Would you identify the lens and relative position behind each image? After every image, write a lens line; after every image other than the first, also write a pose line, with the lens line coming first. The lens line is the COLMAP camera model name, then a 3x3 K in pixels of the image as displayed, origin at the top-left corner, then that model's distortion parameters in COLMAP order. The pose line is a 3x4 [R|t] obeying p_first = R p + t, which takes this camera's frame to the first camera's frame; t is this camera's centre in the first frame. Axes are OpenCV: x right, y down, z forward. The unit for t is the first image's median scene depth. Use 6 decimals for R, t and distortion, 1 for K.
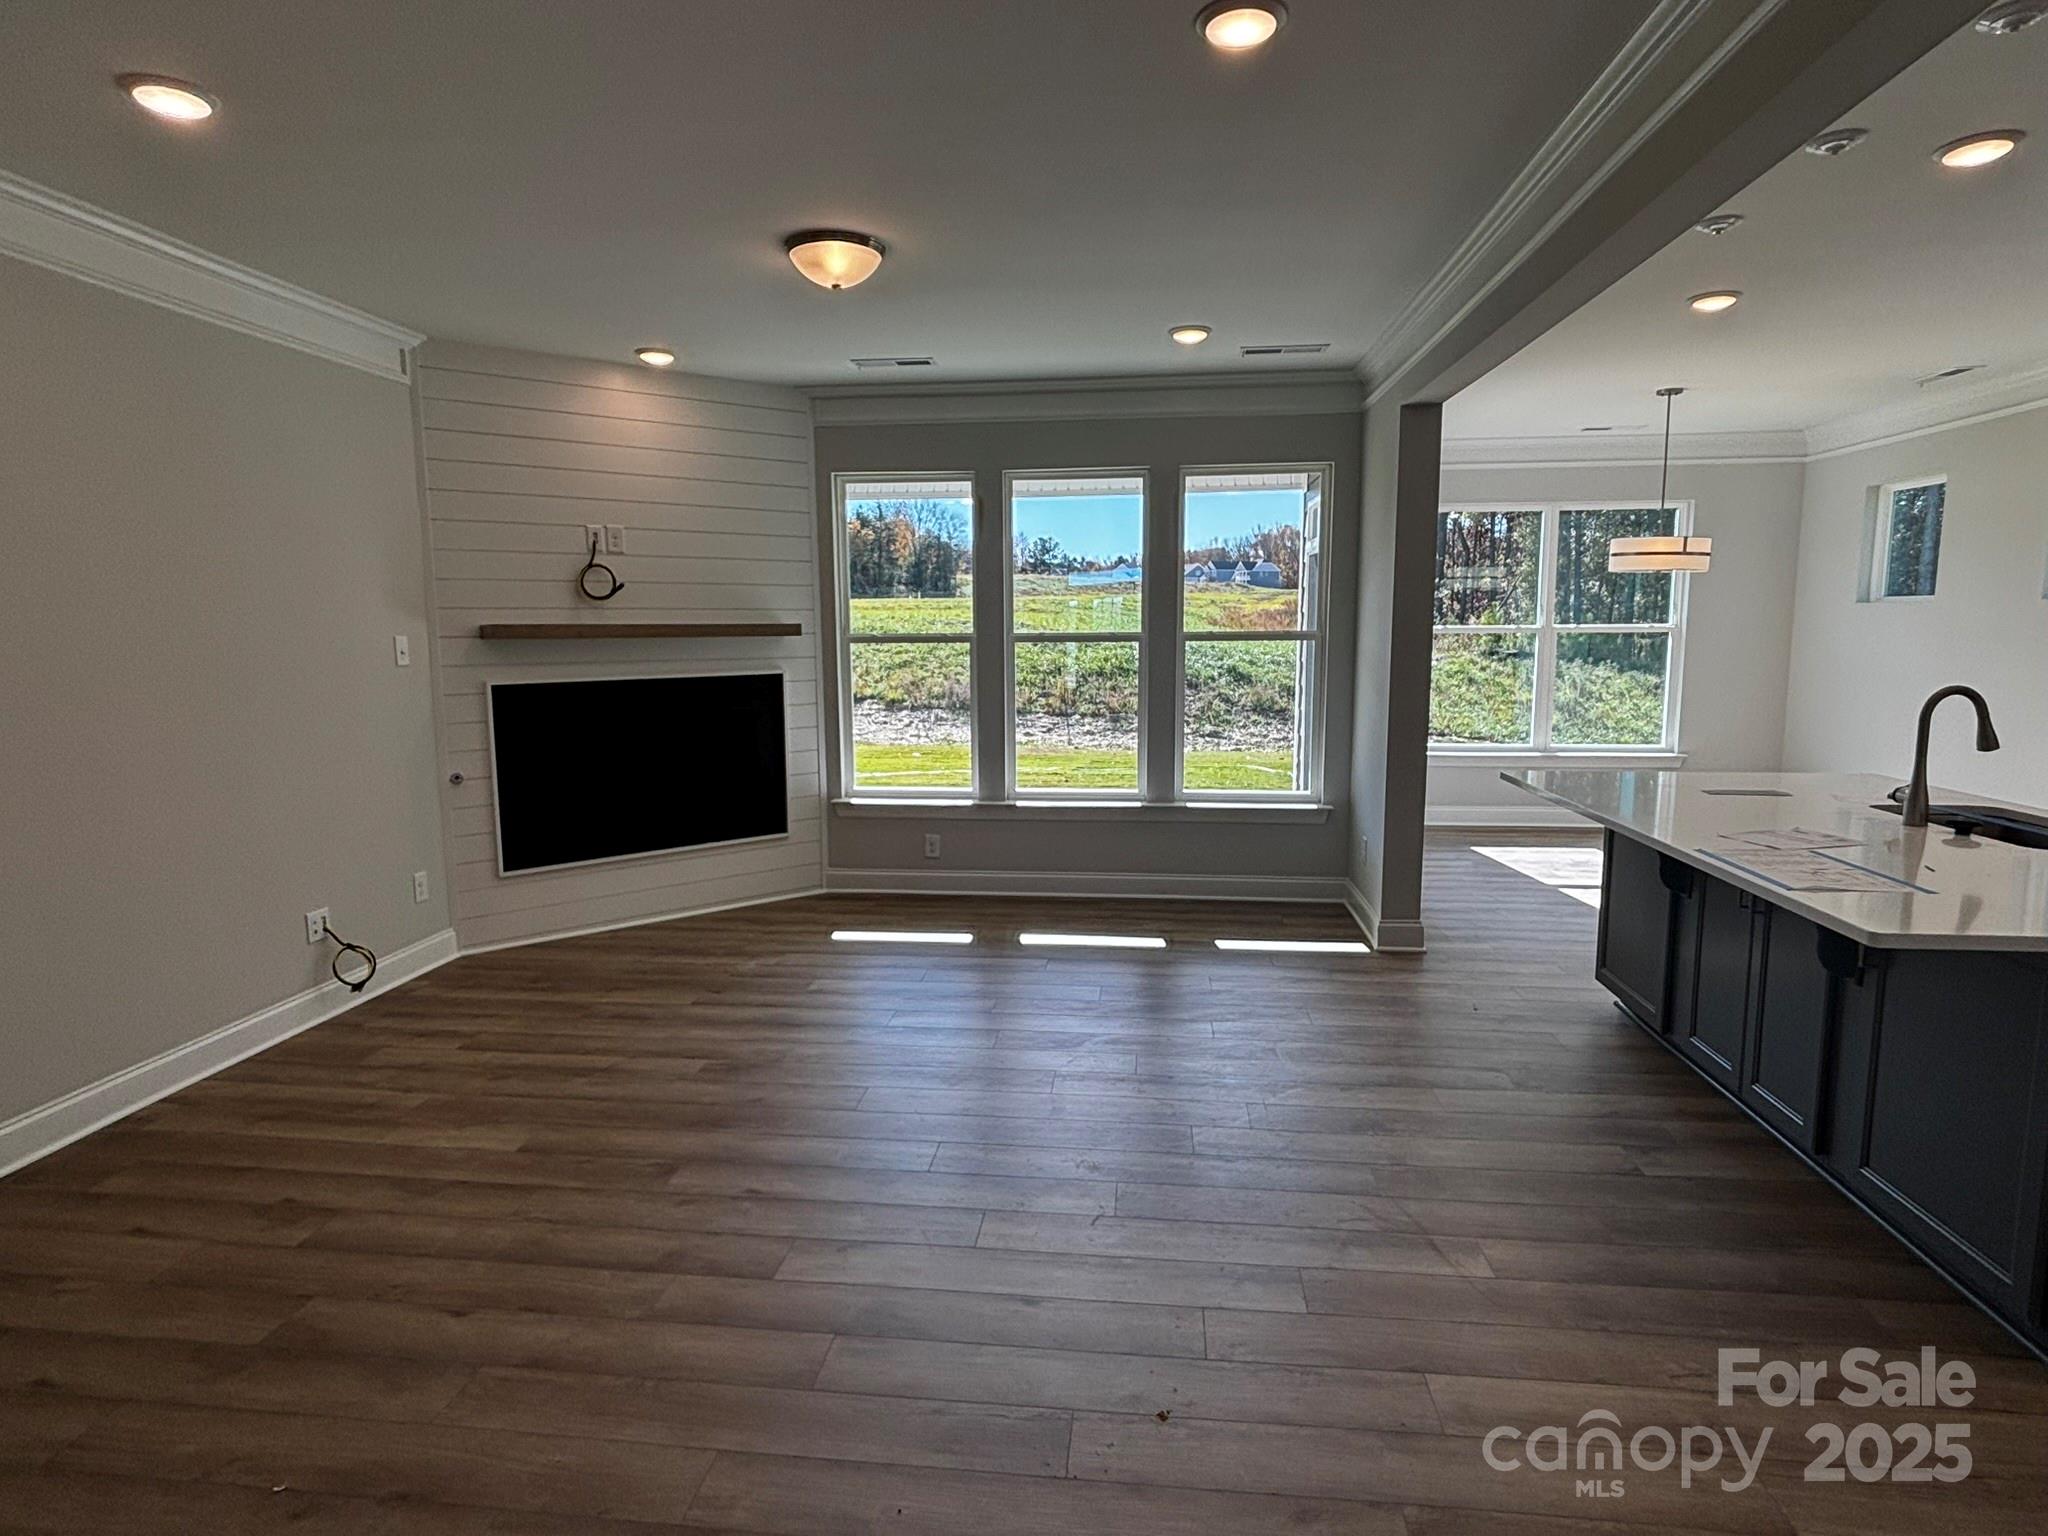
lens RADIAL K [[1127.7, 0, 1021.8], [0, 1127.7, 774.9], [0, 0, 1]] dist [0.014967, -0.020579]
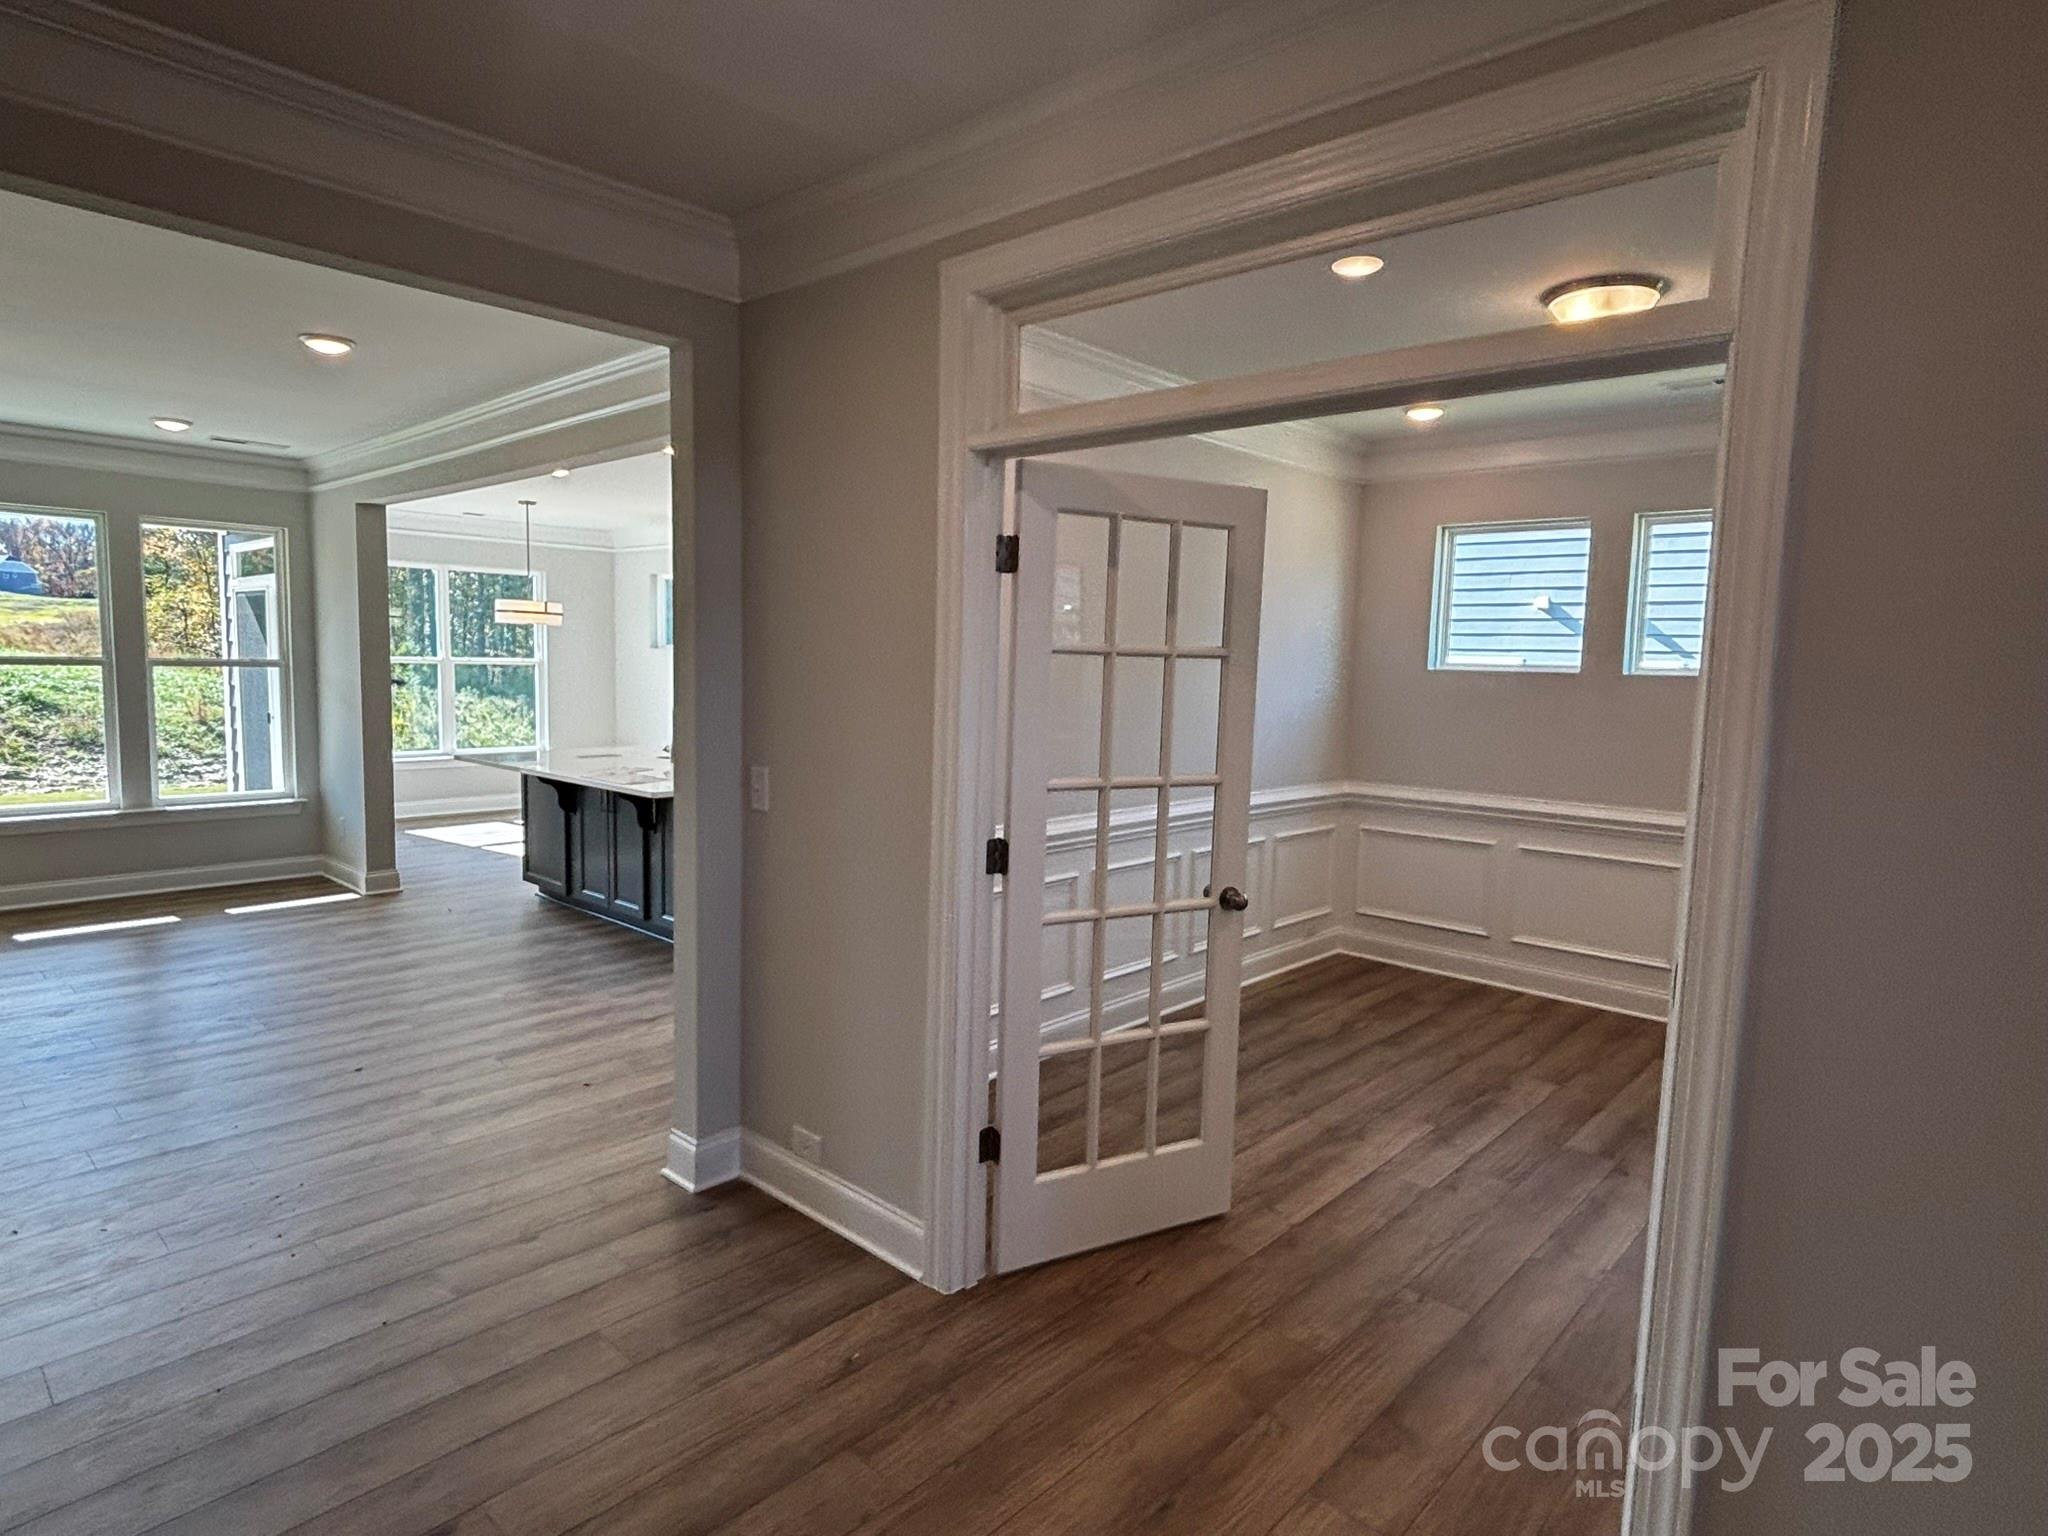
lens RADIAL K [[1127.7, 0, 1016.7], [0, 1127.7, 756.3], [0, 0, 1]] dist [0.014967, -0.020579]
pose [[0.593838, -0.048186, 0.803141, -0.149060], [0.080521, 0.996753, 0.000266, 0.024518], [-0.800546, 0.064512, 0.595790, -0.220766]]
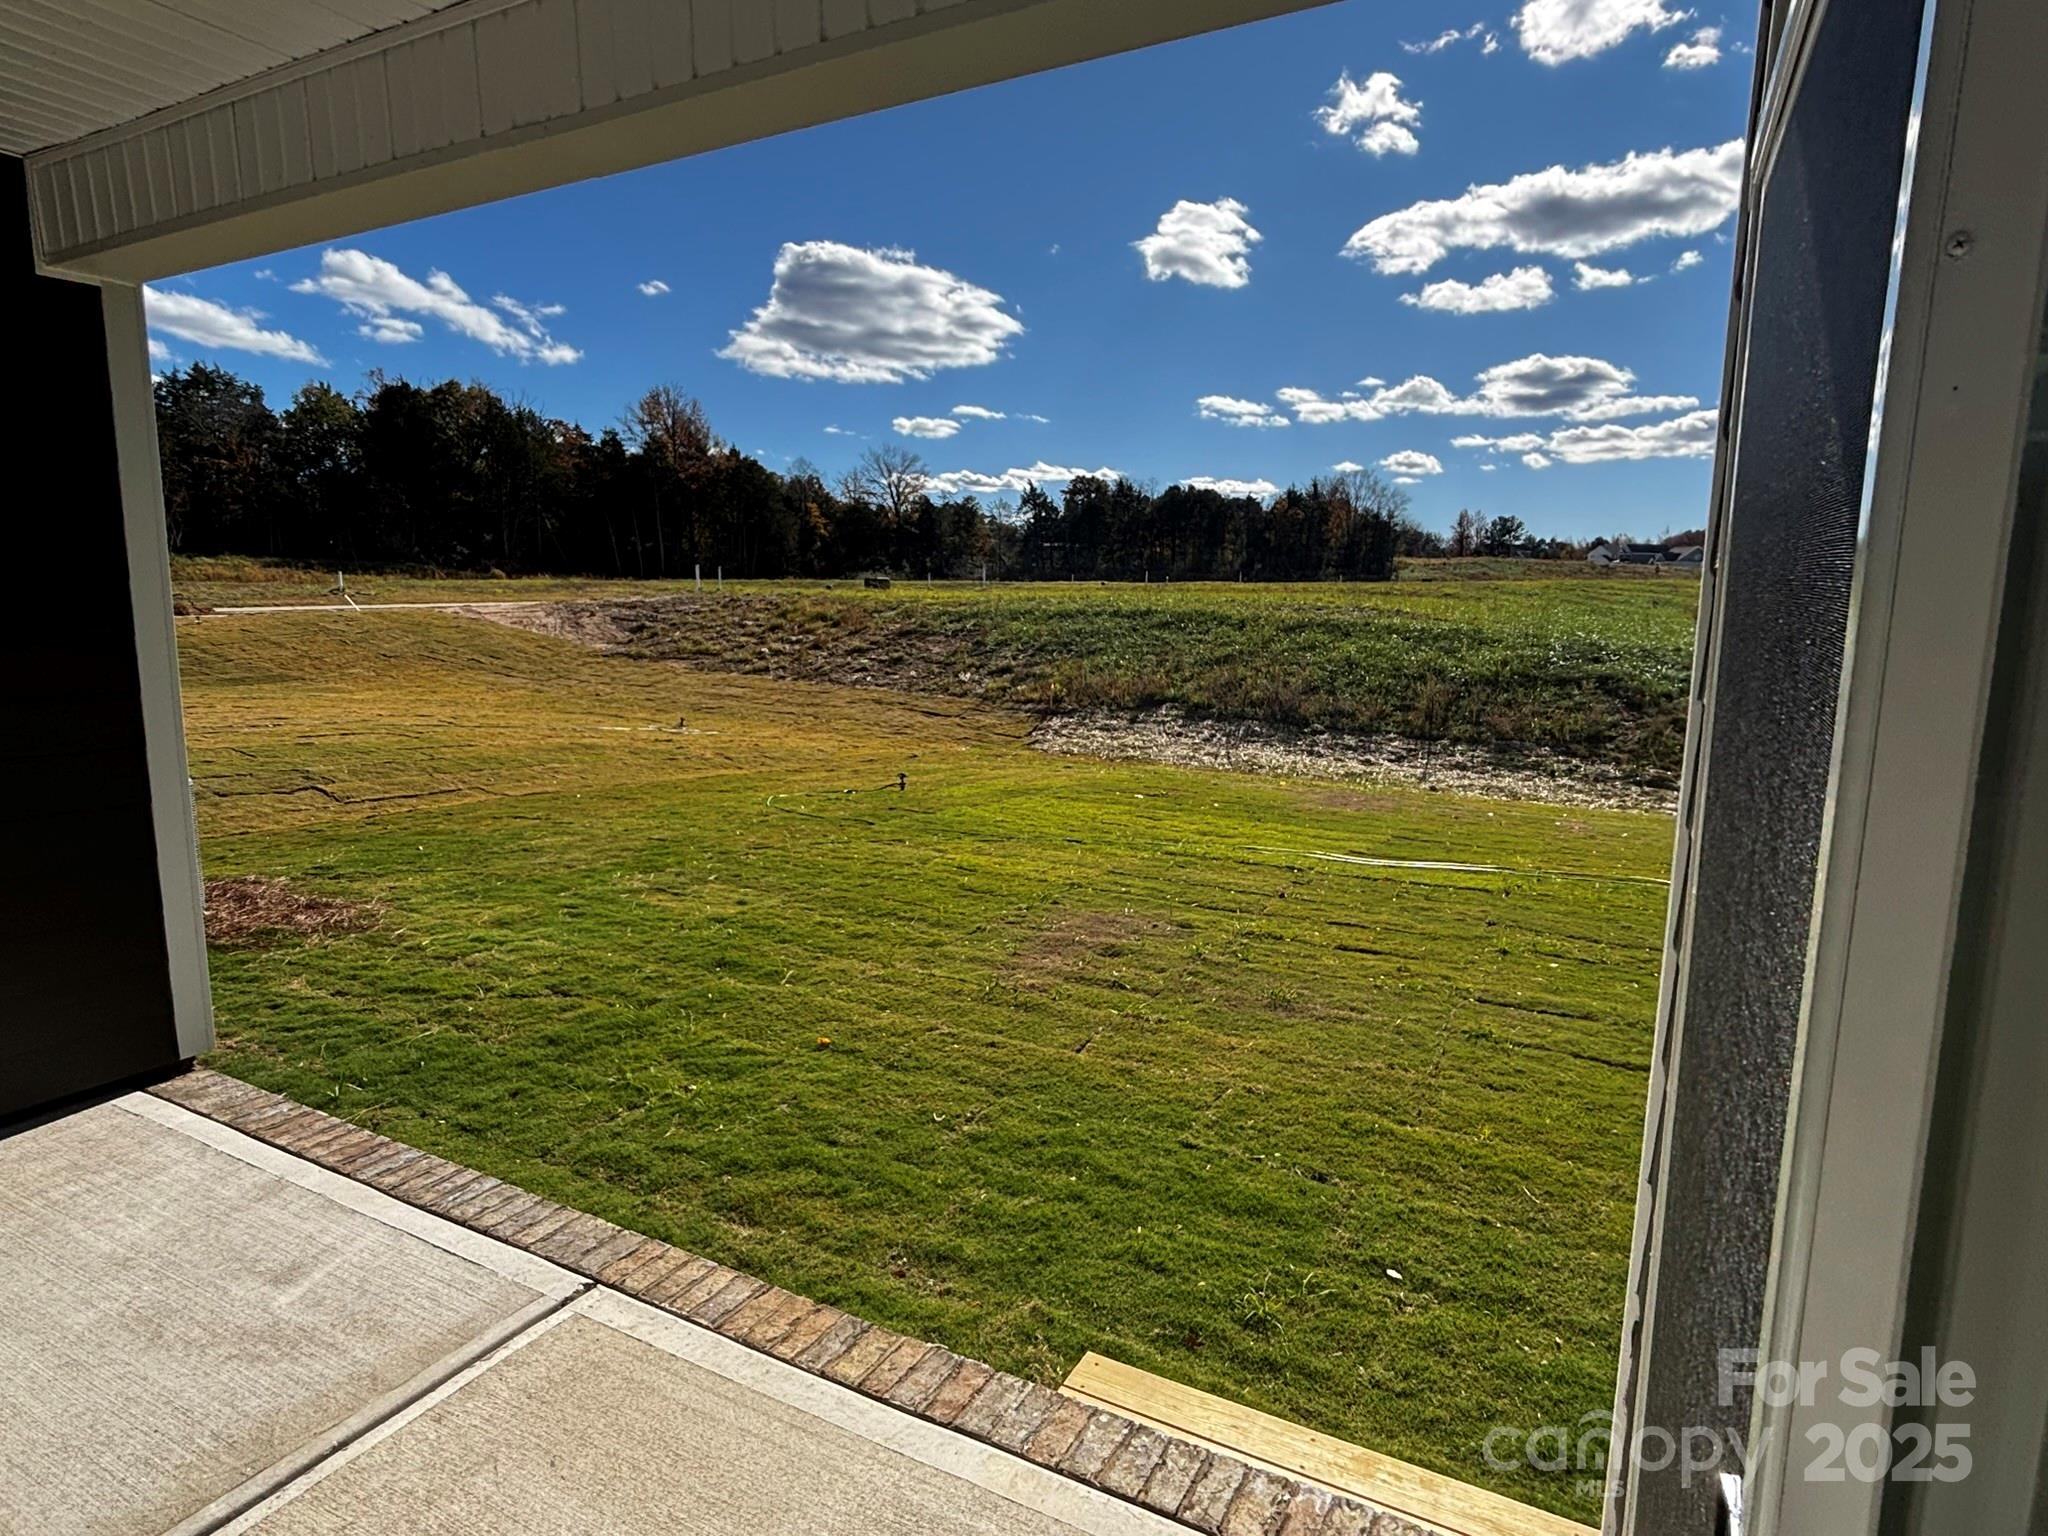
lens RADIAL K [[1127.7, 0, 1015.8], [0, 1127.7, 778.4], [0, 0, 1]] dist [0.014967, -0.020579]
pose [[0.927367, 0.076560, -0.366238, 0.165951], [-0.070052, 0.997060, 0.031048, -0.084873], [0.367538, -0.003138, 0.930003, 0.609223]]
